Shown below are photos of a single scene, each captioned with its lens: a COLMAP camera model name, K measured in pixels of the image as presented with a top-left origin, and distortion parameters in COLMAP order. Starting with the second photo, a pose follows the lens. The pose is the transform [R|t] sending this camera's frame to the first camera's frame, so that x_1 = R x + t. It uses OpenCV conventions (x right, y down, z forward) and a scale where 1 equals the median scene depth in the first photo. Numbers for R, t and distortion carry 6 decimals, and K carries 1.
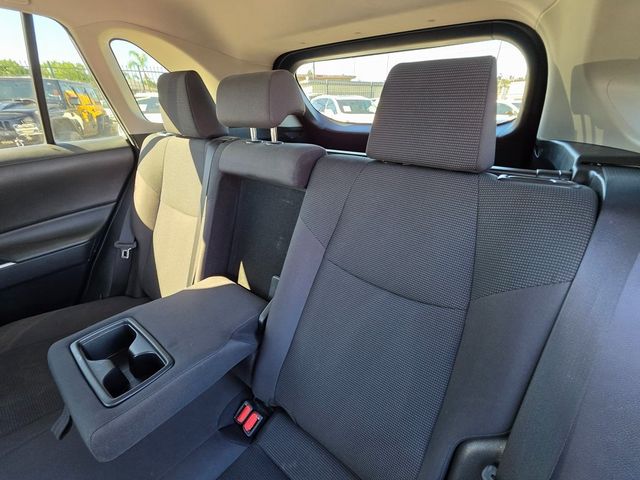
lens RADIAL K [[253.6, 0, 320.0], [0, 253.6, 240.0], [0, 0, 1]] dist [0.000094, -0.000204]
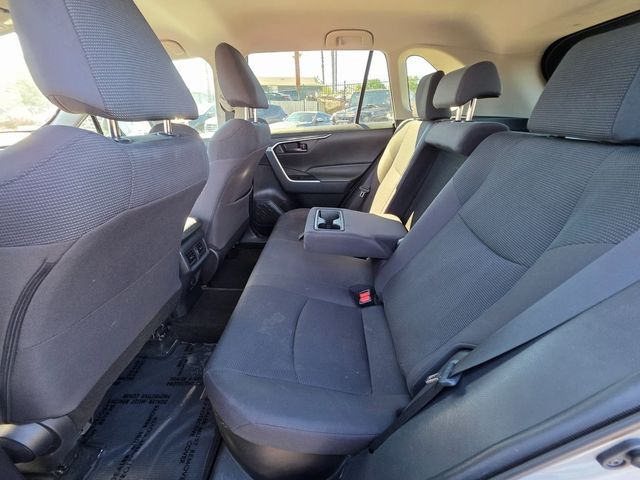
lens RADIAL K [[253.6, 0, 320.0], [0, 253.6, 240.0], [0, 0, 1]] dist [0.000094, -0.000204]
pose [[0.558078, 0.367513, -0.743964, 0.534489], [-0.372101, 0.912211, 0.171498, 0.202435], [0.741680, 0.181121, 0.645838, -0.240572]]
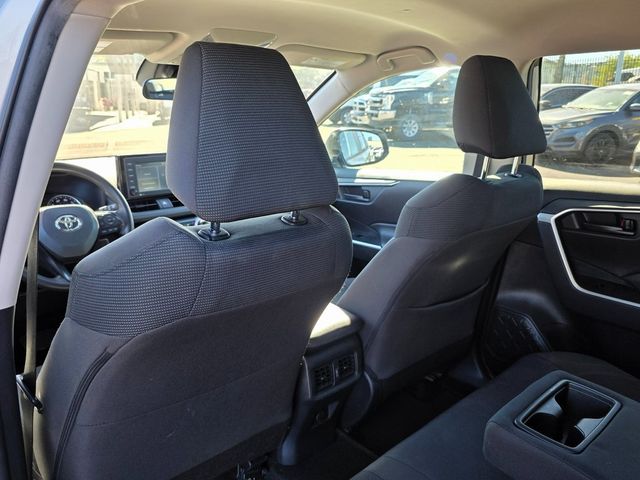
lens RADIAL K [[526.5, 0, 320.0], [0, 526.5, 240.0], [0, 0, 1]] dist [0.049899, -0.002540]
pose [[-0.180466, 0.256031, -0.949674, 0.735996], [-0.453780, 0.834958, 0.311335, -0.181544], [0.872649, 0.487129, -0.034500, -0.003988]]
